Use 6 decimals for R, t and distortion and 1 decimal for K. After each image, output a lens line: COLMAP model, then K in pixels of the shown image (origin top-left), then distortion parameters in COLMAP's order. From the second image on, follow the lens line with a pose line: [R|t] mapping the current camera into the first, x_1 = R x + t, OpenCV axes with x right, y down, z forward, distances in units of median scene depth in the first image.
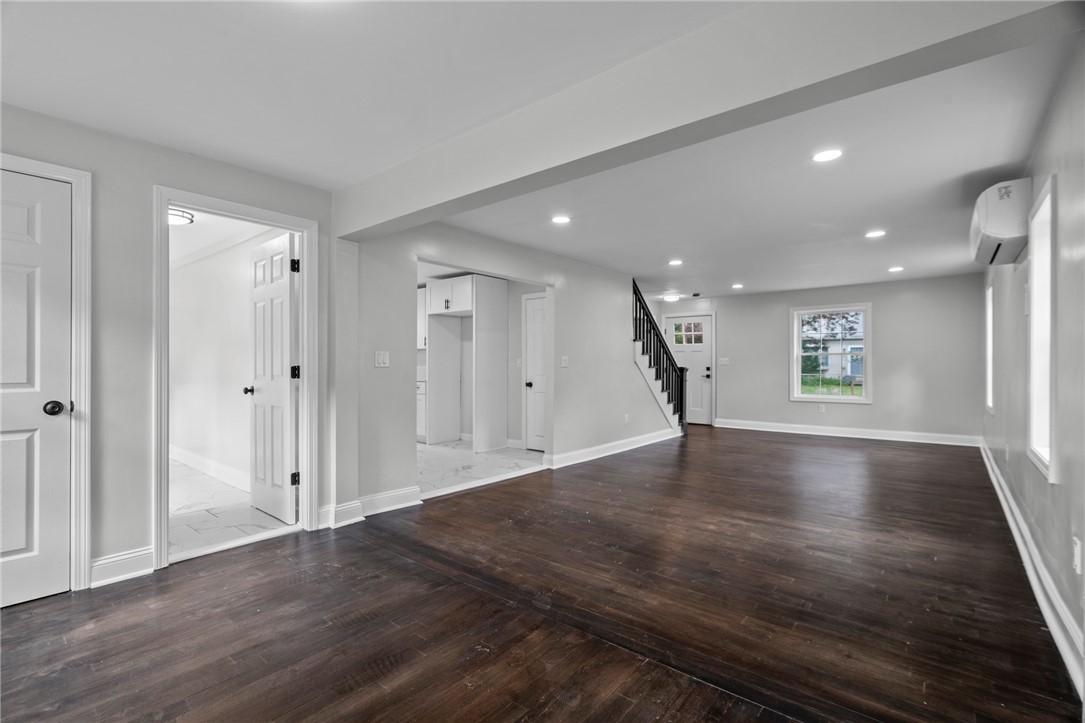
lens RADIAL K [[499.4, 0, 542.5], [0, 499.4, 361.5], [0, 0, 1]] dist [-0.002670, -0.000100]
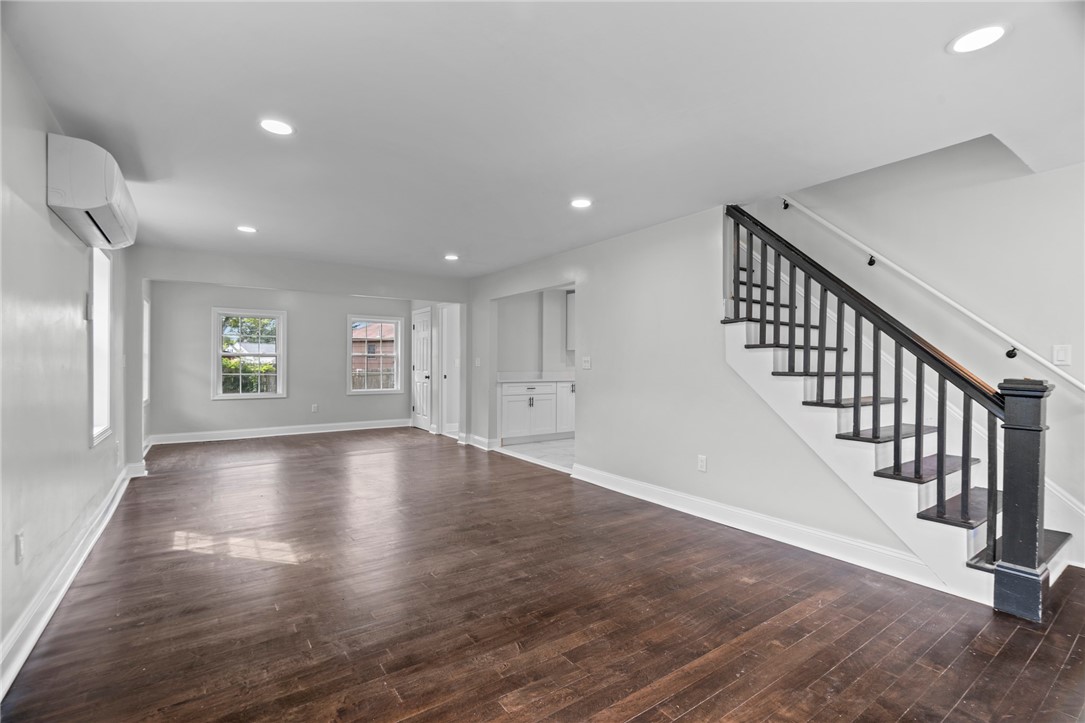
lens RADIAL K [[492.9, 0, 543.4], [0, 492.9, 370.8], [0, 0, 1]] dist [0.000816, 0.000071]
pose [[-0.259695, 0.013445, -0.965597, 0.626608], [-0.002652, 0.999889, 0.014636, 0.002396], [0.965687, 0.006362, -0.259631, 0.808273]]
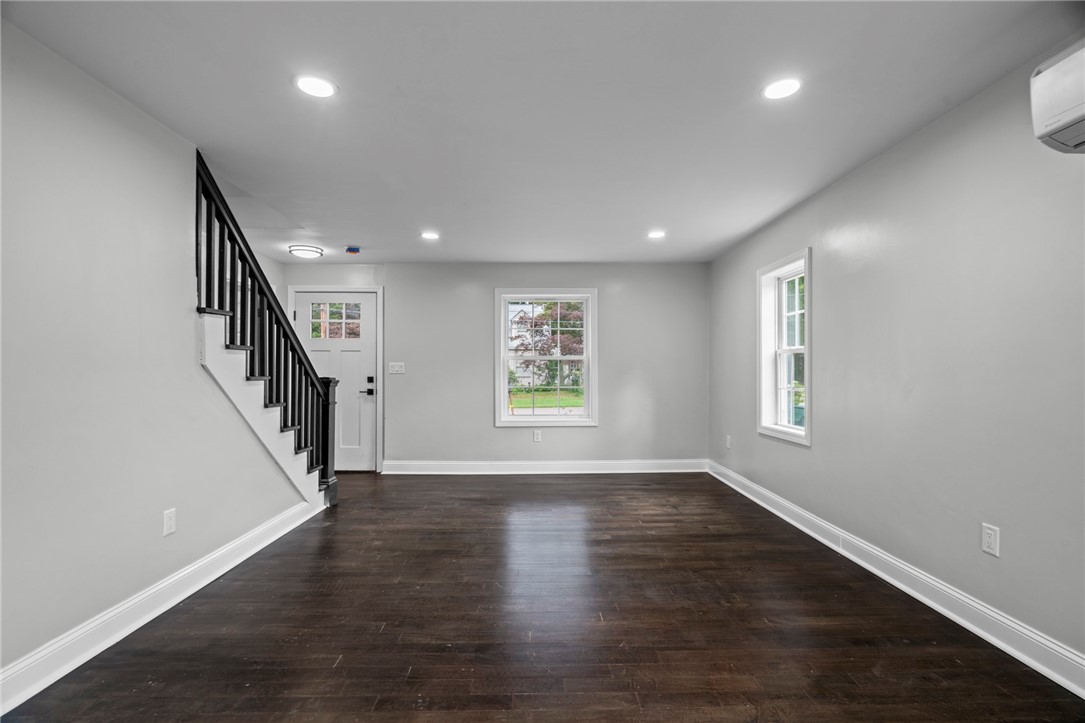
lens RADIAL K [[489.3, 0, 541.9], [0, 489.3, 367.4], [0, 0, 1]] dist [0.019437, 0.000123]
pose [[0.767058, 0.006993, 0.641540, 0.120919], [-0.004183, 0.999974, -0.005898, 0.002540], [-0.641565, 0.001840, 0.767067, 0.456469]]
